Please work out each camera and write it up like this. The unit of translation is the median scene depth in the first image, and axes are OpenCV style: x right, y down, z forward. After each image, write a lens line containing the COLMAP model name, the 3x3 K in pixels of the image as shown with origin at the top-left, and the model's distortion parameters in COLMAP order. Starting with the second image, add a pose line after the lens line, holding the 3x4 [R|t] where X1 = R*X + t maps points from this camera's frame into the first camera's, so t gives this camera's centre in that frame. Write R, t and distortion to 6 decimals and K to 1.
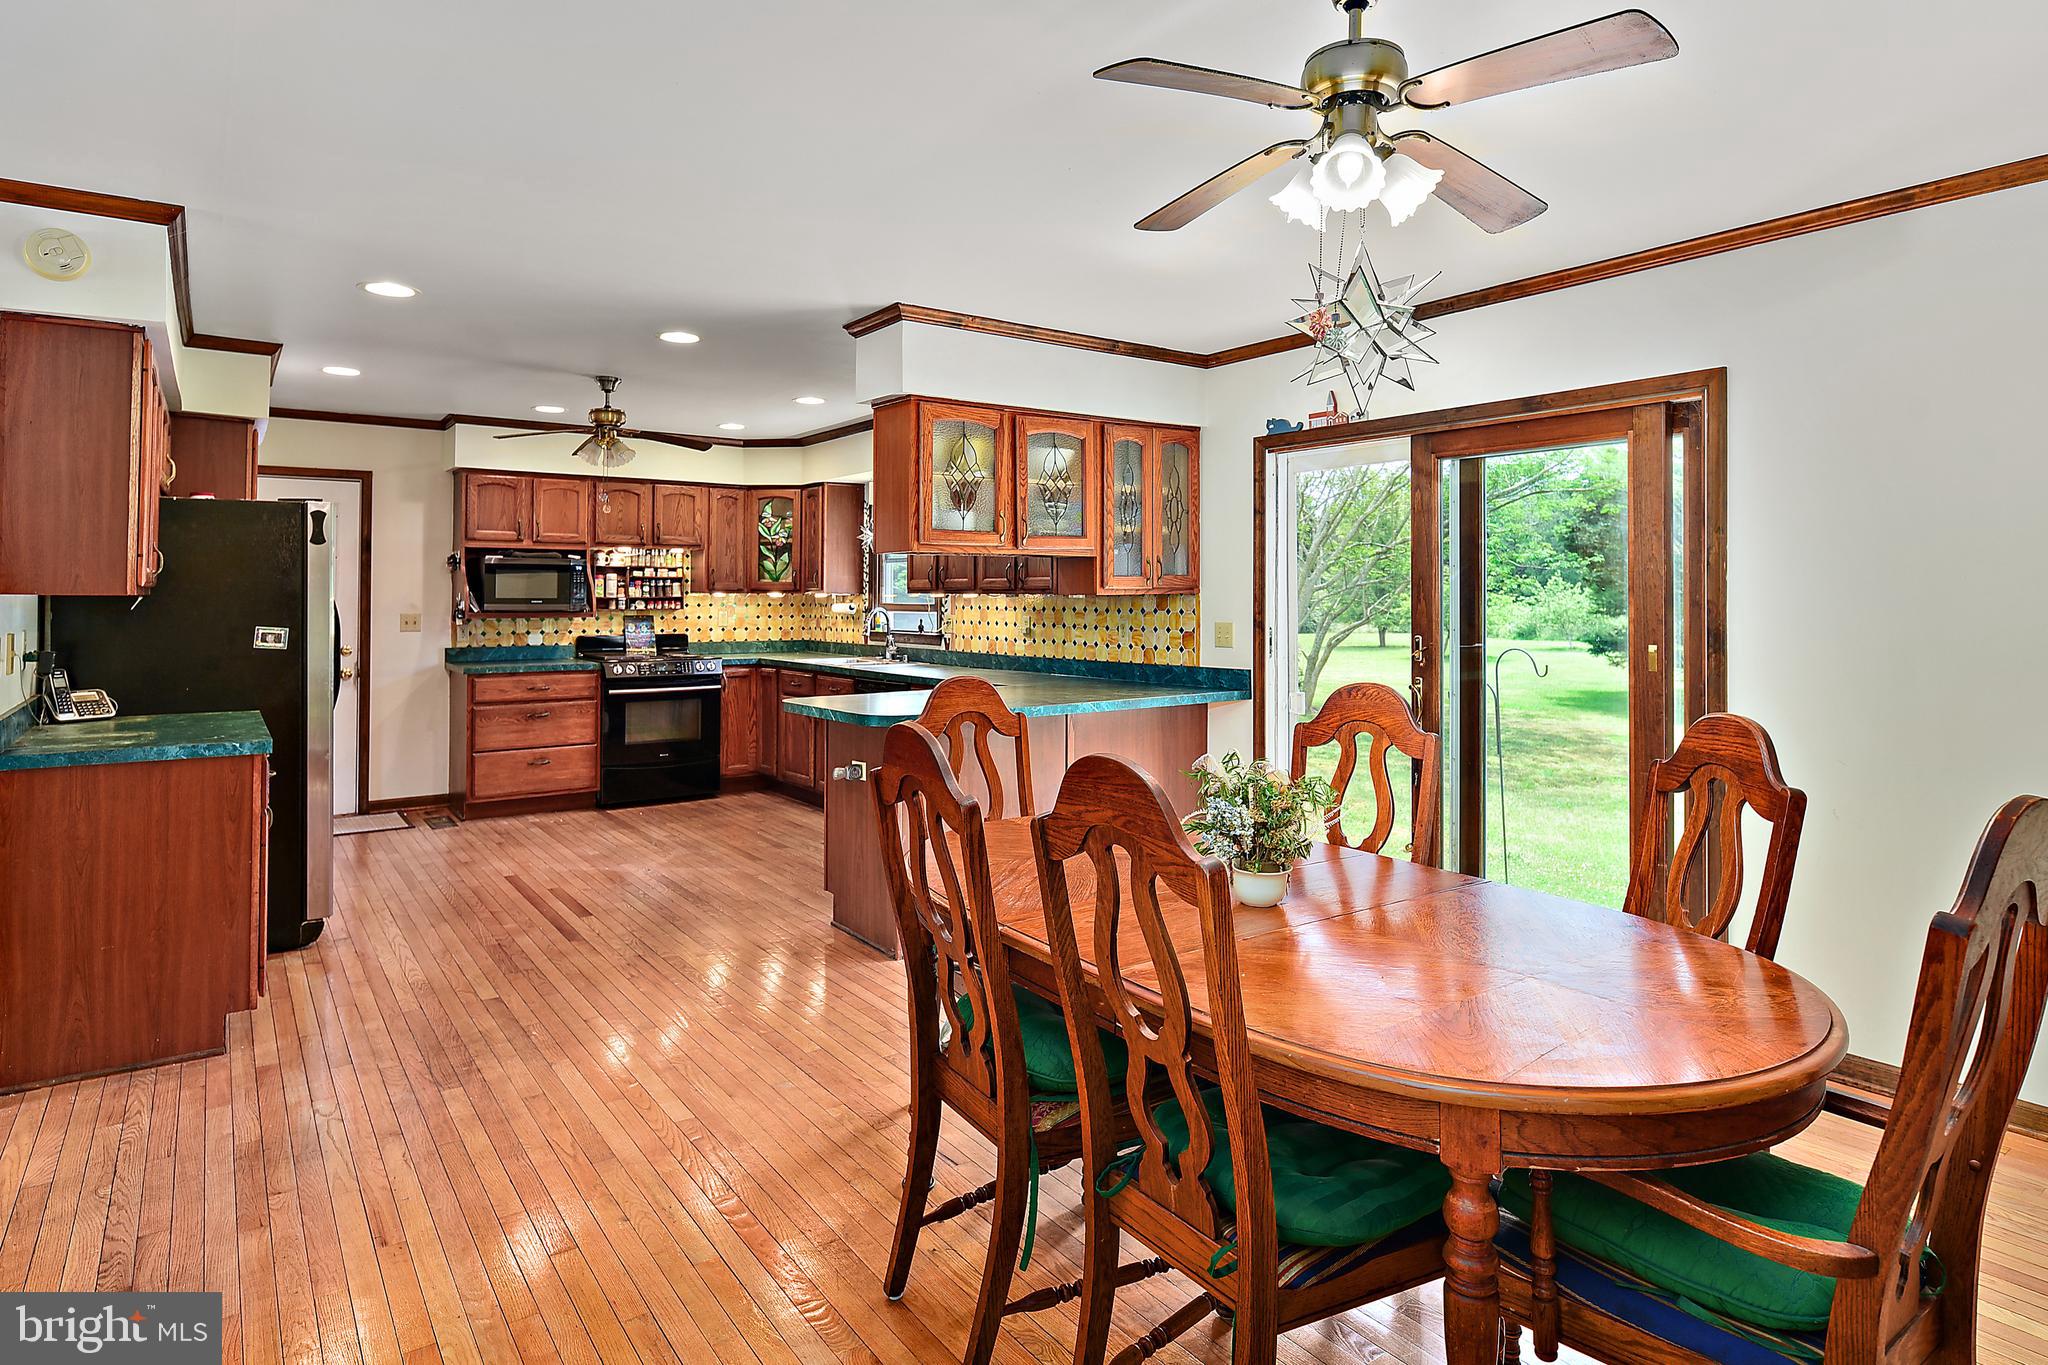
lens RADIAL K [[1130.5, 0, 1024.0], [0, 1130.5, 598.8], [0, 0, 1]] dist [-0.000813, -0.000850]
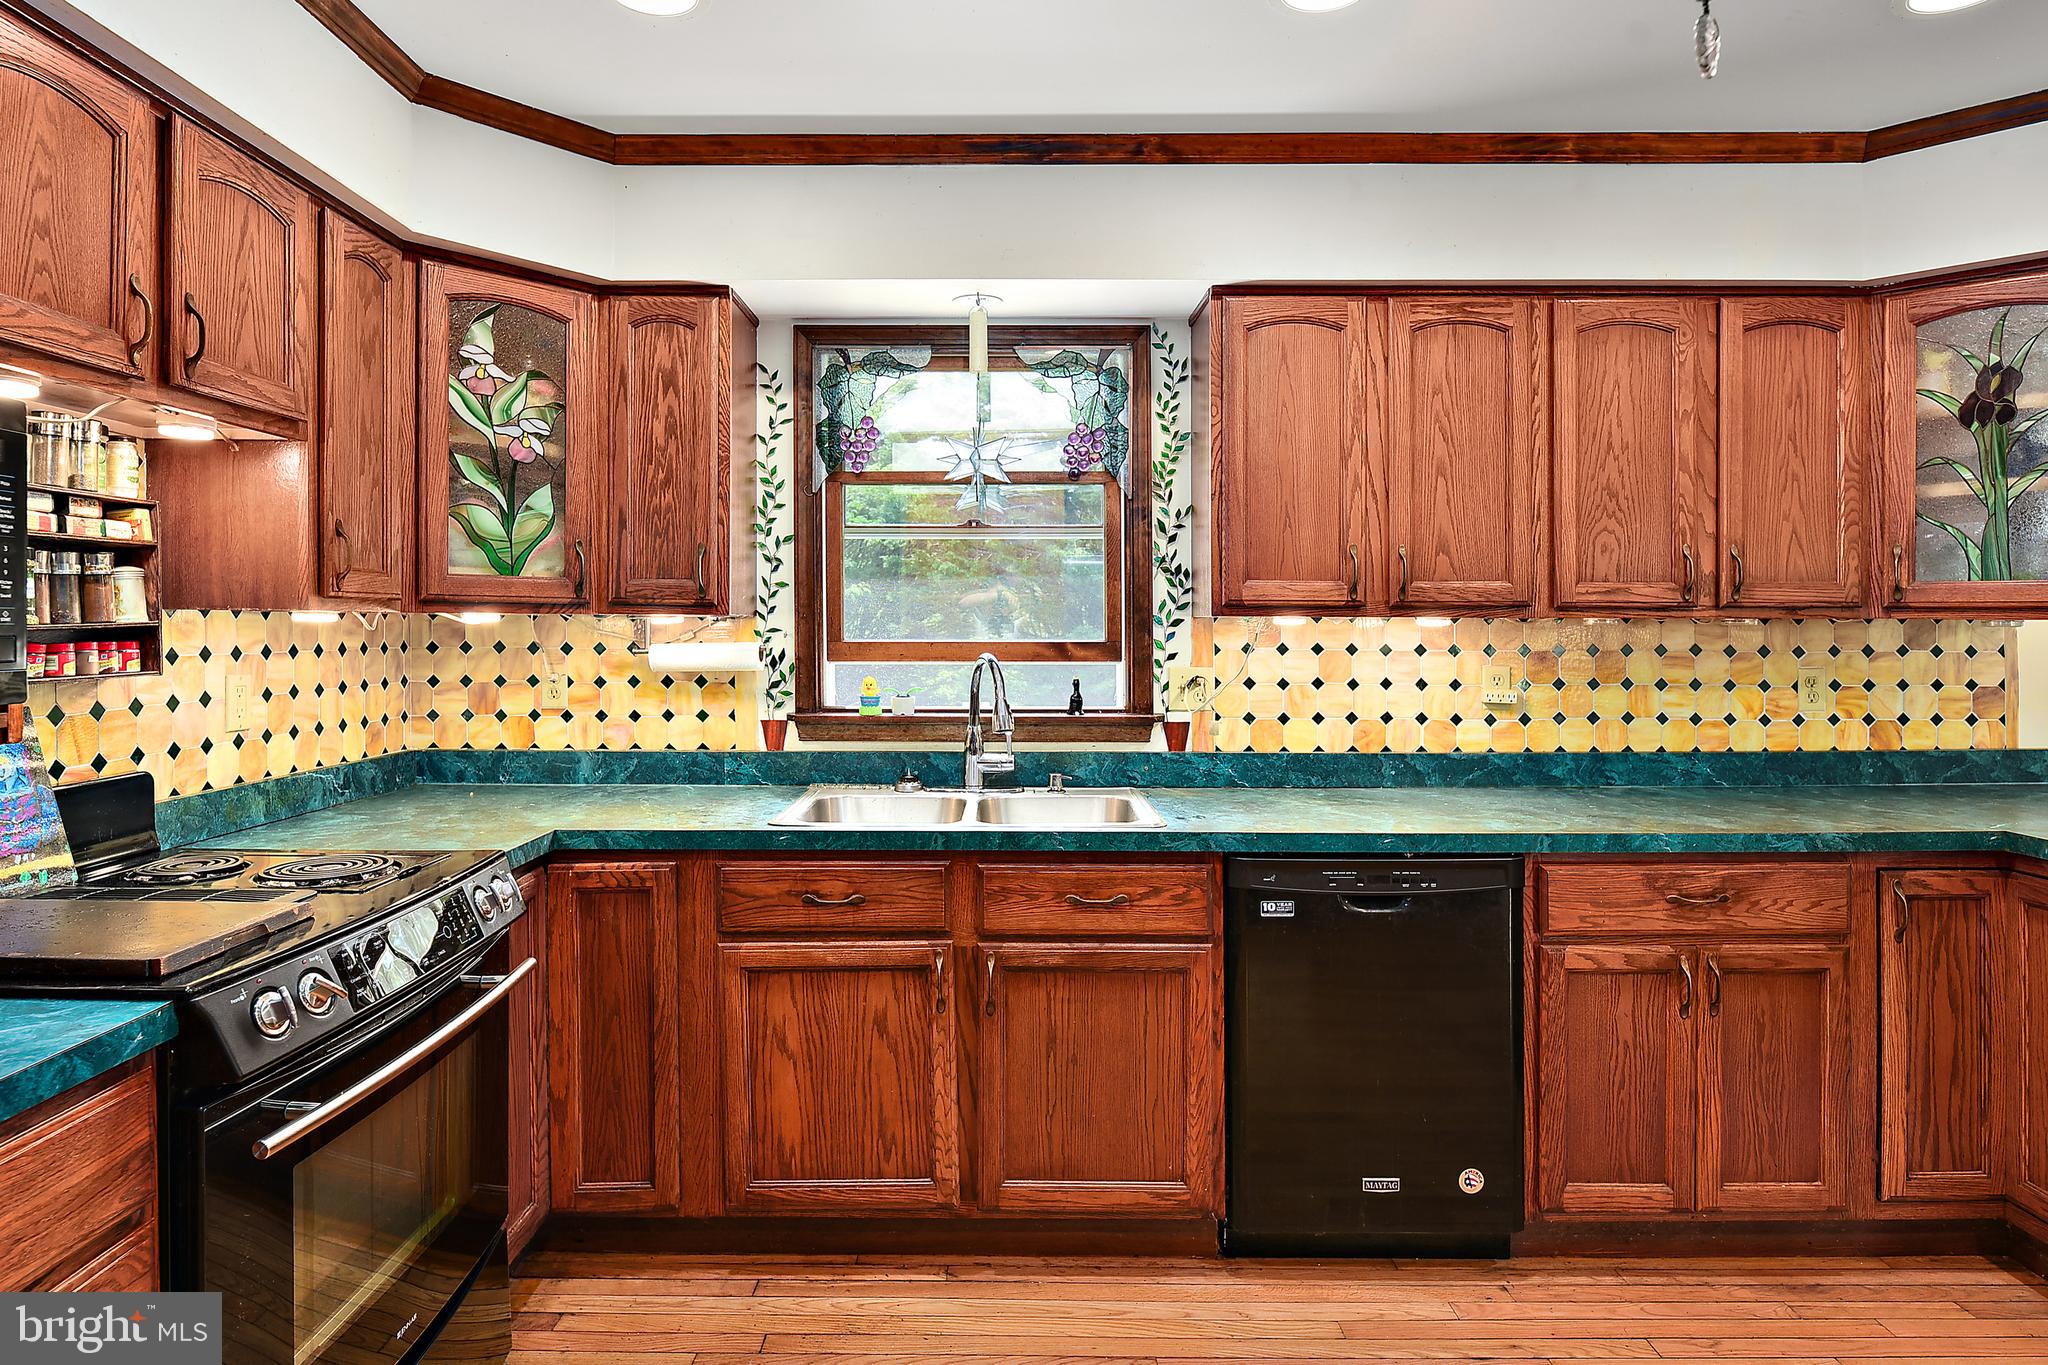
lens RADIAL K [[1154.1, 0, 1019.5], [0, 1154.1, 632.4], [0, 0, 1]] dist [0.000501, -0.007512]
pose [[0.591082, -0.005808, 0.806590, -0.503743], [0.001443, 0.999980, 0.006143, -0.001496], [-0.806610, -0.002467, 0.591079, 0.897740]]
